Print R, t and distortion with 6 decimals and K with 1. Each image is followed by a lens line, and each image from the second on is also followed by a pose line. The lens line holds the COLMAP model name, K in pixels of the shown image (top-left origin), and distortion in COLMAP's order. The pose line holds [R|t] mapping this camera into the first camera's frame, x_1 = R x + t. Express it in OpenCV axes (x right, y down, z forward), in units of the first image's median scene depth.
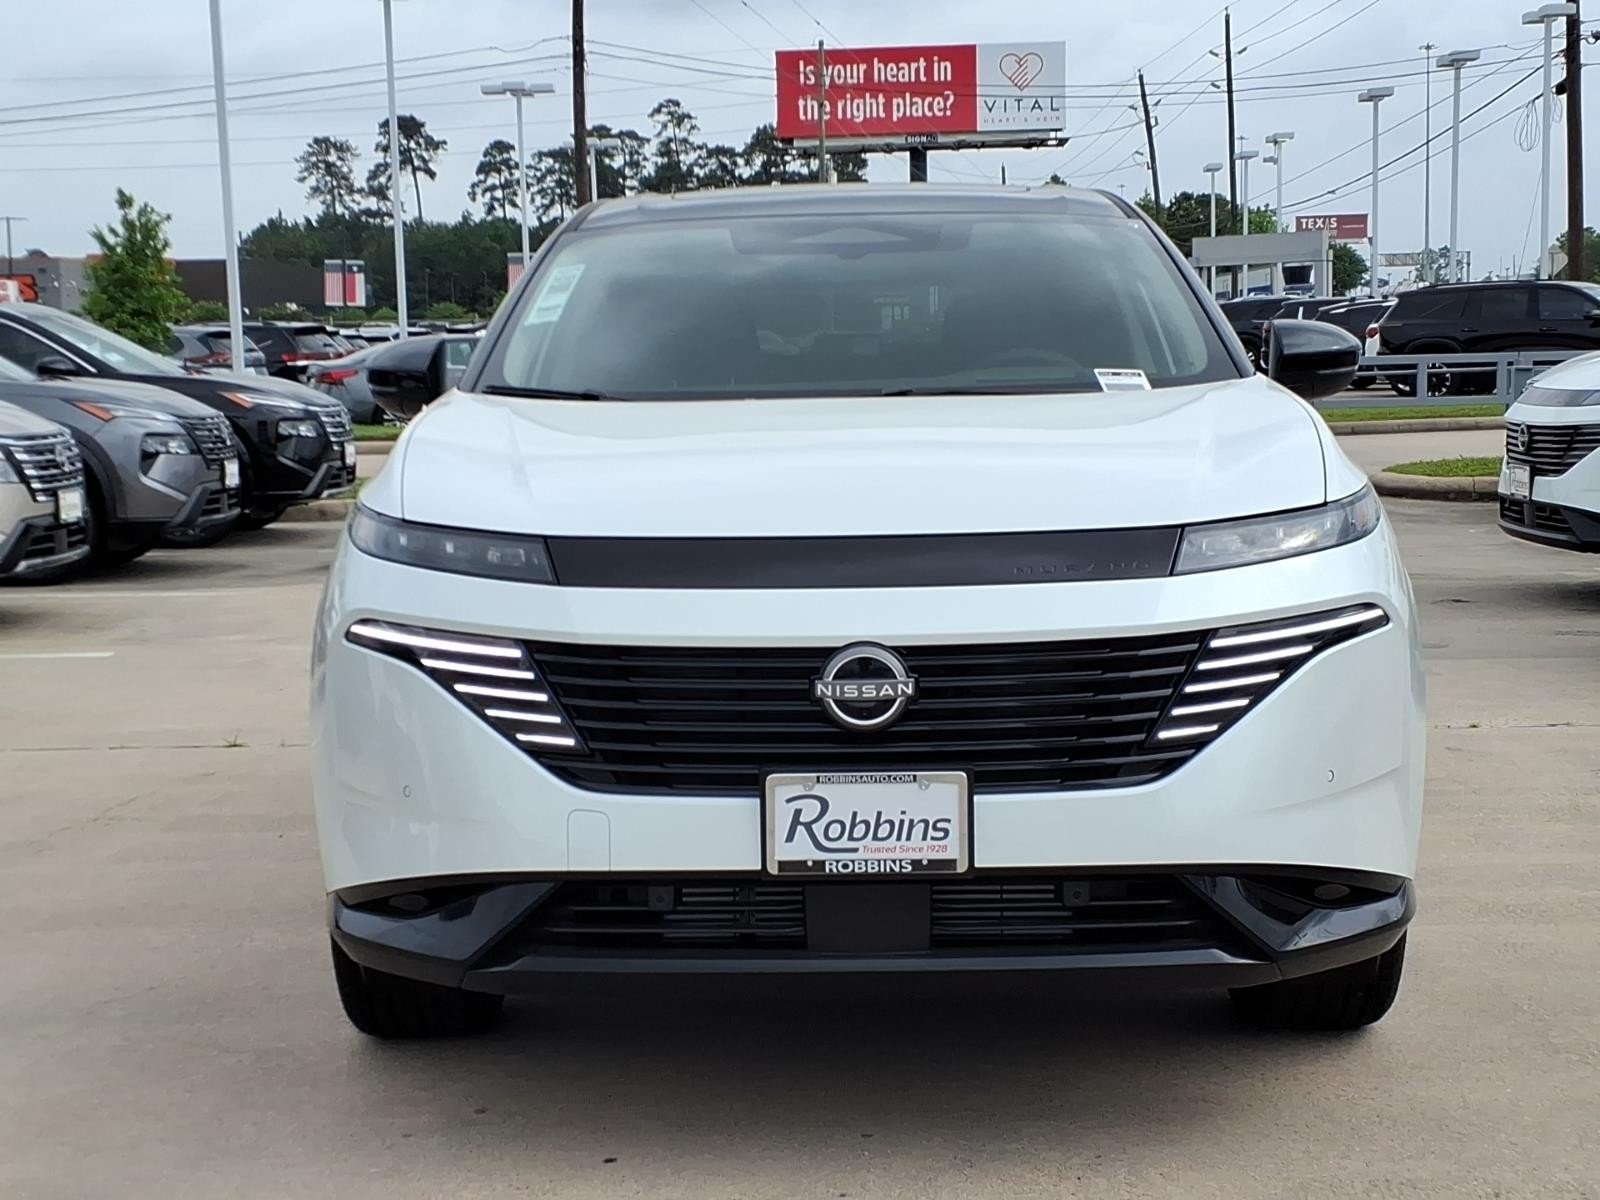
lens RADIAL K [[2754.2, 0, 800.0], [0, 2754.2, 600.0], [0, 0, 1]] dist [0.102973, 0.063200]
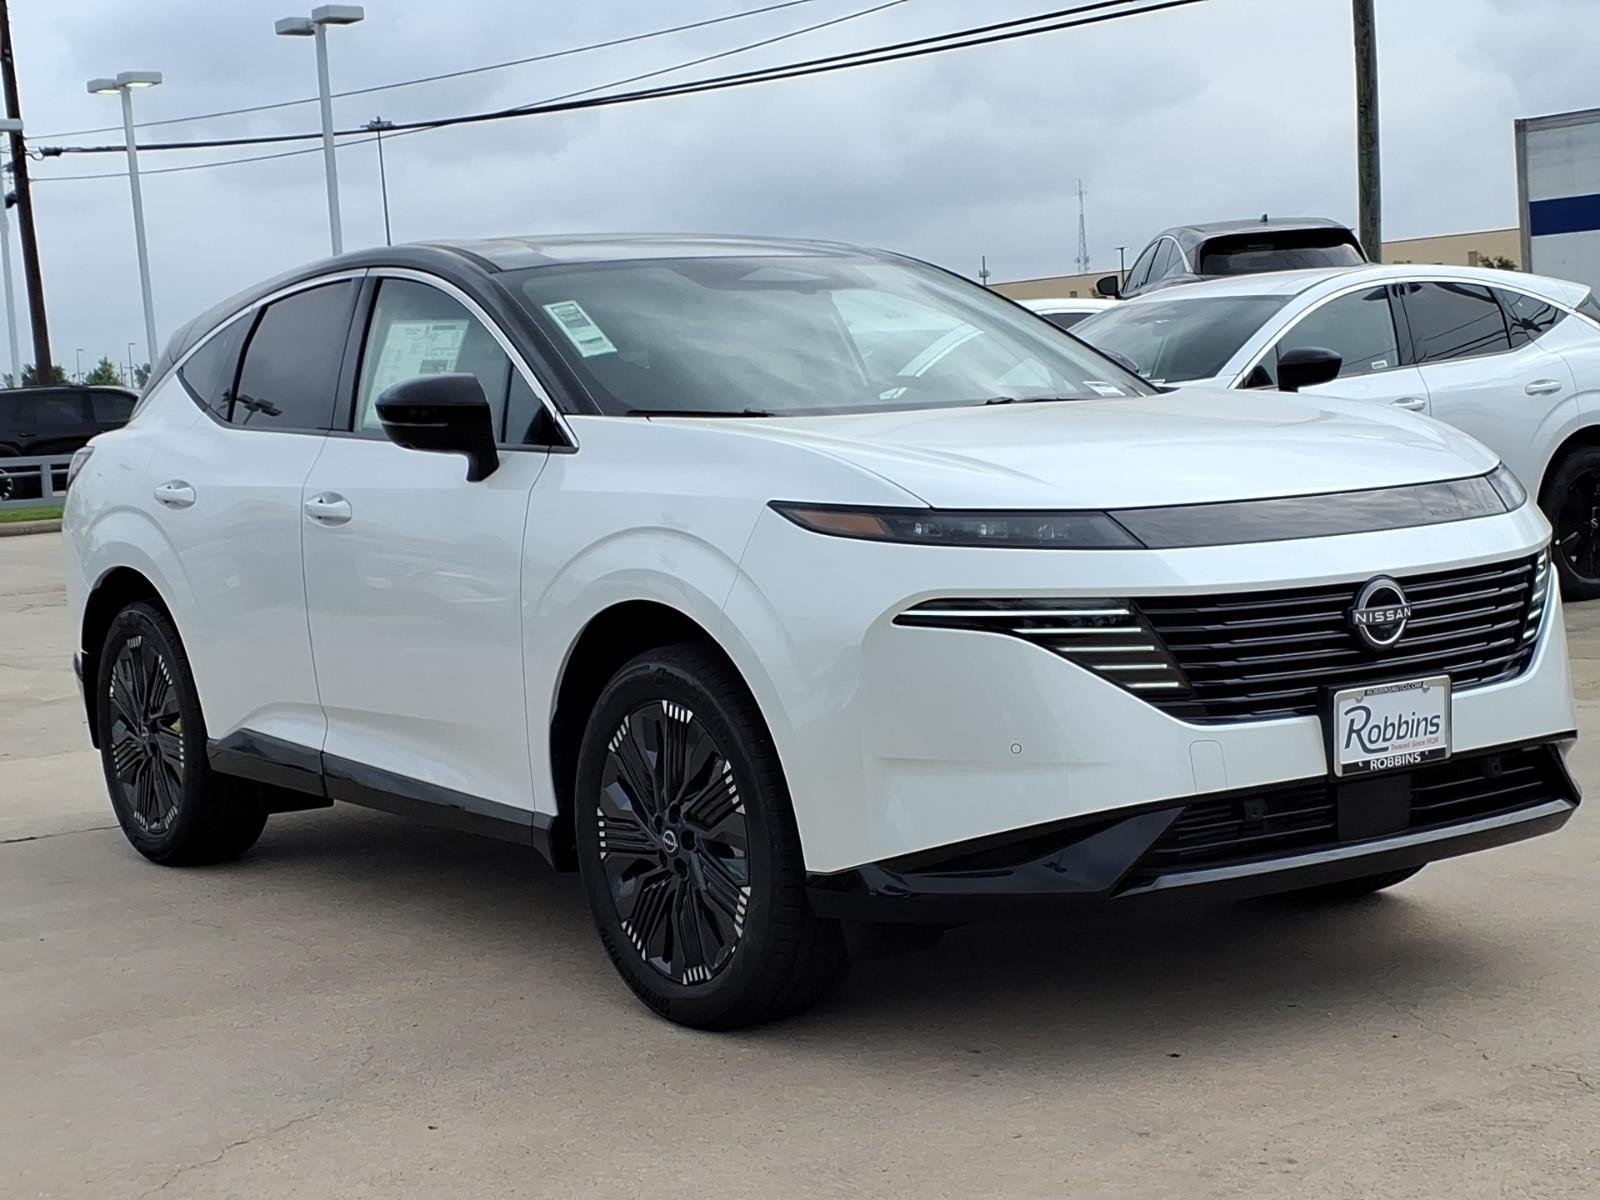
lens RADIAL K [[2754.2, 0, 800.0], [0, 2754.2, 600.0], [0, 0, 1]] dist [0.102973, 0.063200]
pose [[0.804212, -0.072879, 0.589858, -0.891945], [0.098939, 0.995022, -0.011955, 0.015297], [-0.586050, 0.067974, 0.807419, 0.171585]]
